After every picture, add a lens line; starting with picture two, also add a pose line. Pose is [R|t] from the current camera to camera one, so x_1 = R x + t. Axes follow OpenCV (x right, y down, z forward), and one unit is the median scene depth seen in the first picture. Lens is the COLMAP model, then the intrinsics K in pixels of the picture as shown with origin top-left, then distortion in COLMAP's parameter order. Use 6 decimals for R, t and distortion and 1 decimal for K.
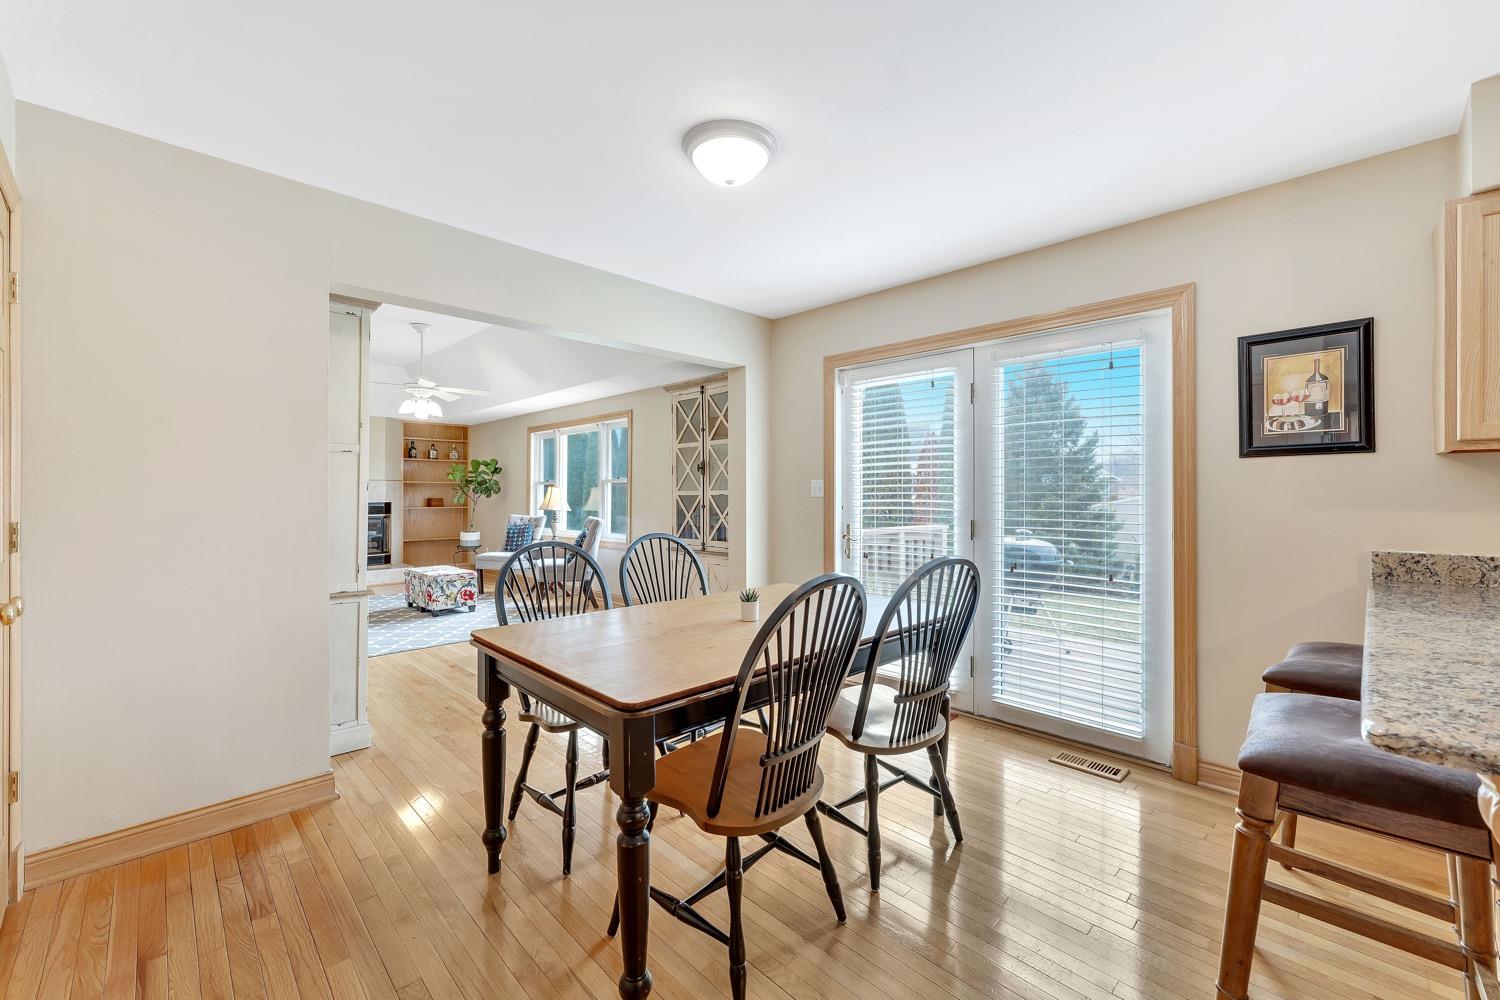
lens RADIAL K [[602.2, 0, 753.6], [0, 602.2, 496.9], [0, 0, 1]] dist [0.003739, 0.000116]
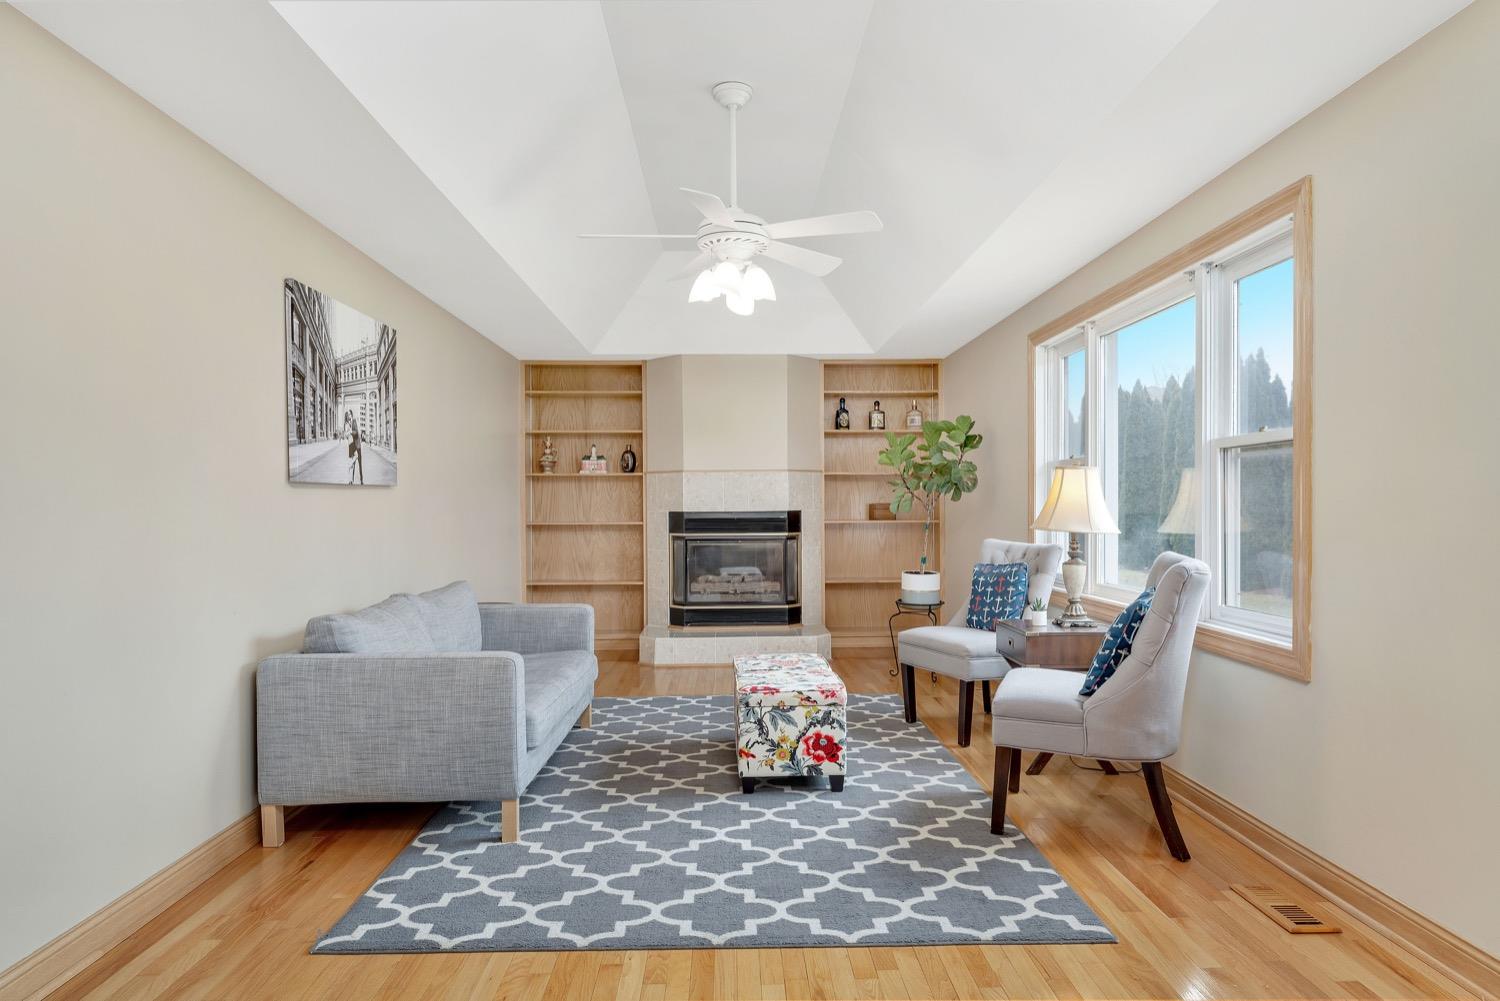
lens RADIAL K [[888.1, 0, 747.0], [0, 888.1, 498.9], [0, 0, 1]] dist [-0.001432, 0.000581]
pose [[0.715618, -0.007071, -0.698456, -0.086218], [0.000559, 0.999954, -0.009552, 0.006539], [0.698492, 0.006445, 0.715589, 0.438464]]
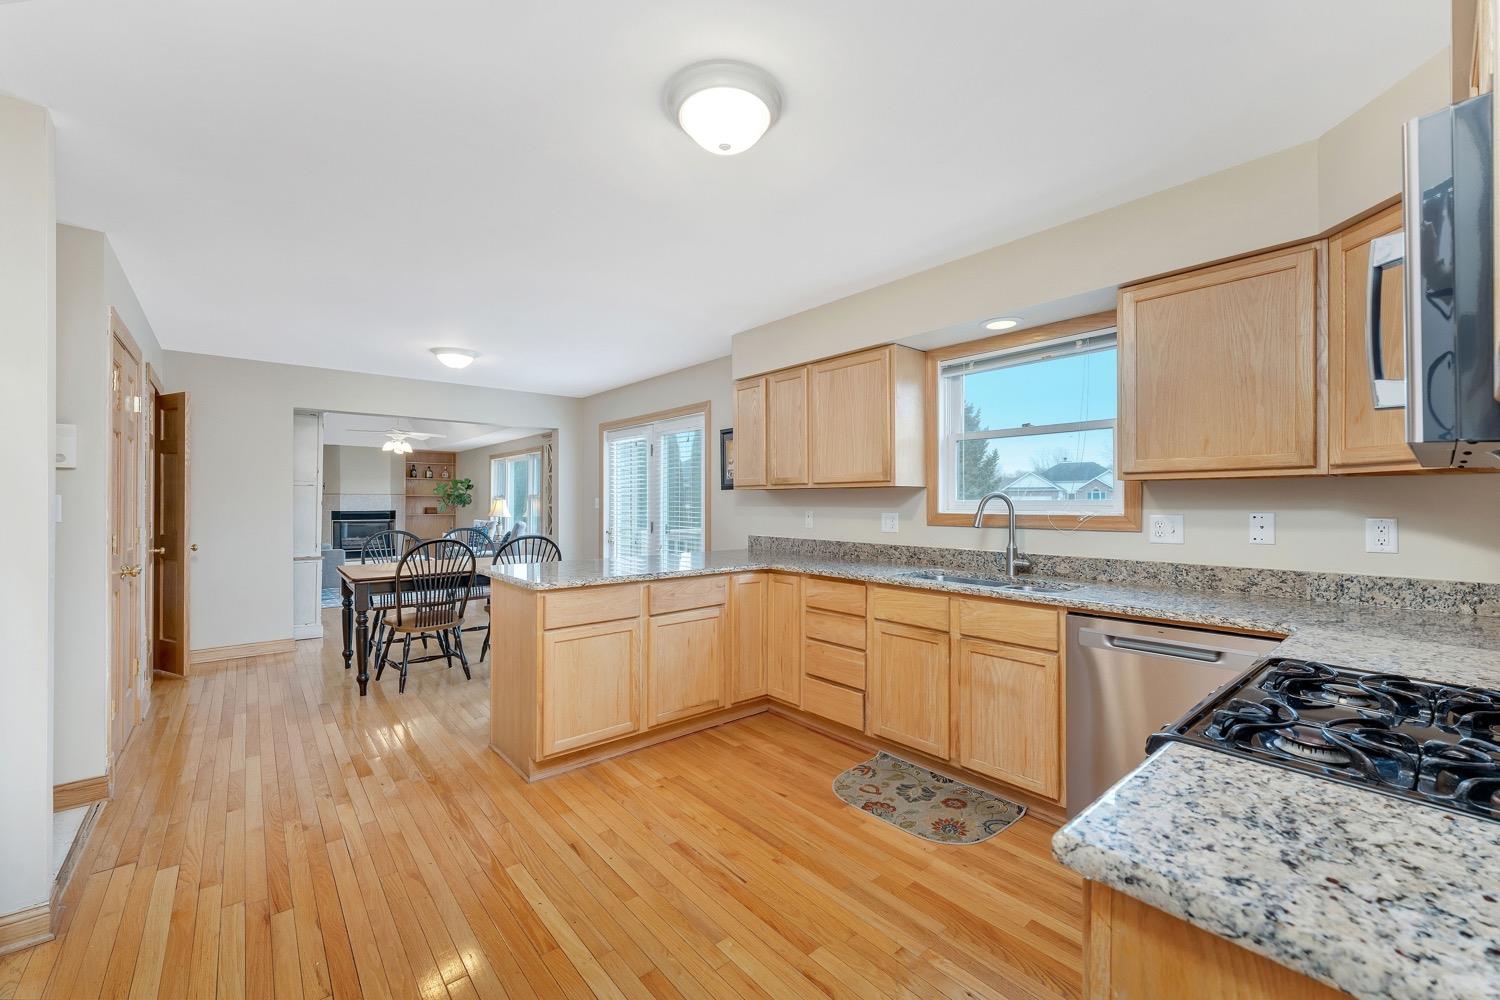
lens RADIAL K [[602.2, 0, 749.4], [0, 602.2, 484.4], [0, 0, 1]] dist [0.003739, 0.000116]
pose [[0.996052, -0.001834, -0.088752, 0.340902], [-0.001141, 0.999440, -0.033449, -0.005957], [0.088764, 0.033418, 0.995492, -0.303421]]
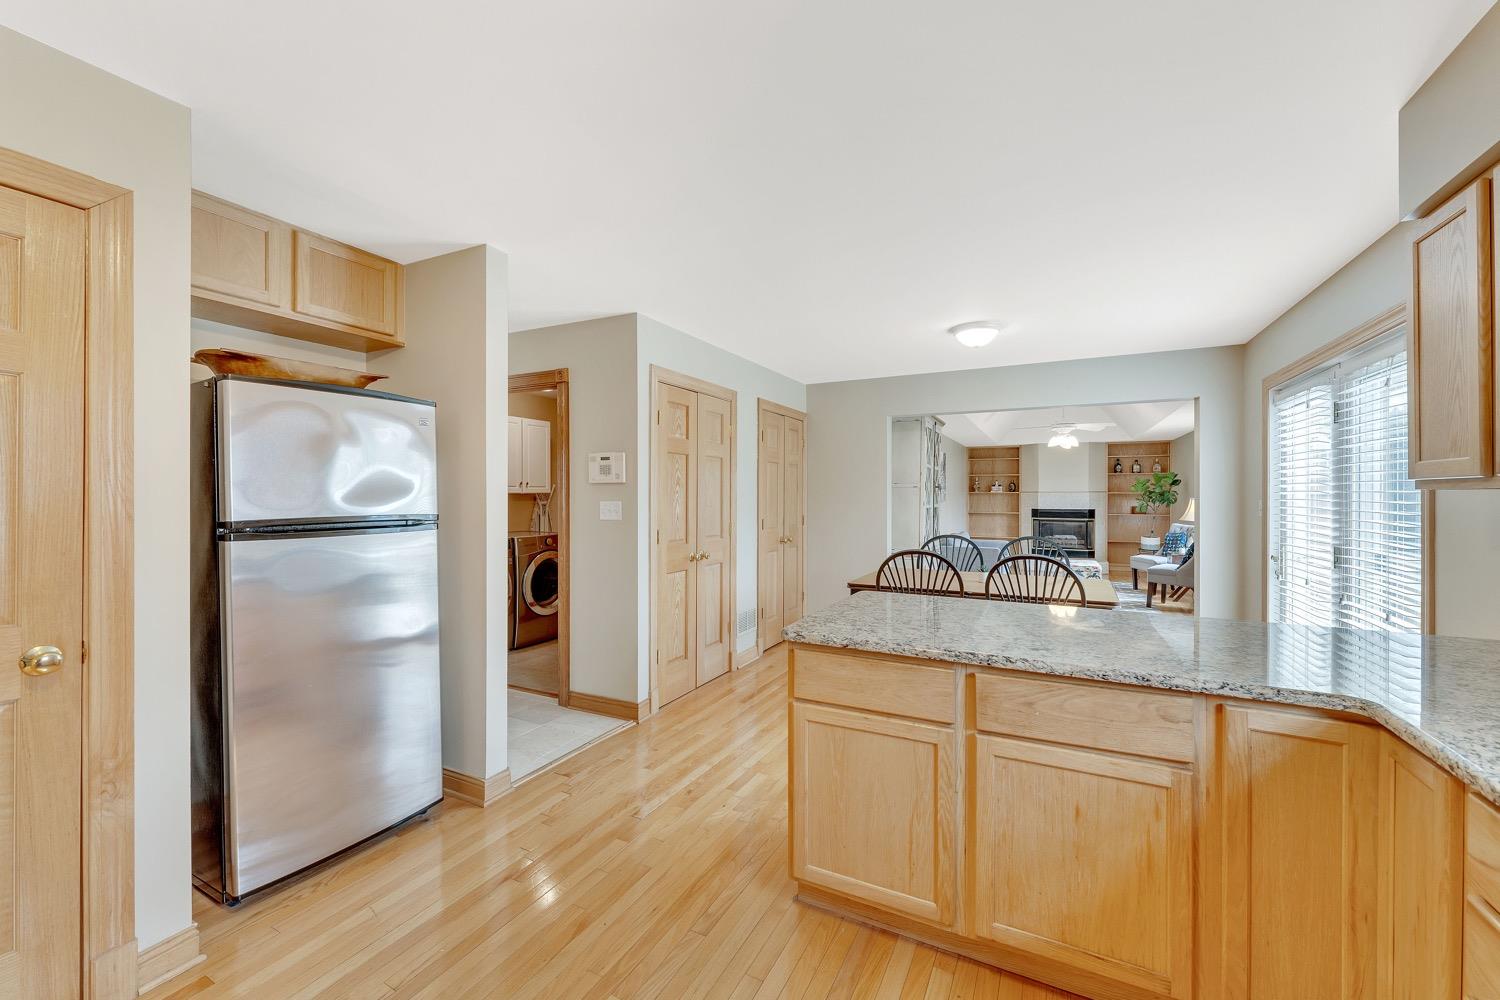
lens RADIAL K [[602.2, 0, 746.2], [0, 602.2, 495.6], [0, 0, 1]] dist [0.003739, 0.000116]
pose [[0.299876, 0.003451, -0.953972, 0.415078], [-0.009377, 0.999956, 0.000669, -0.015055], [0.953932, 0.008745, 0.299895, -0.070610]]
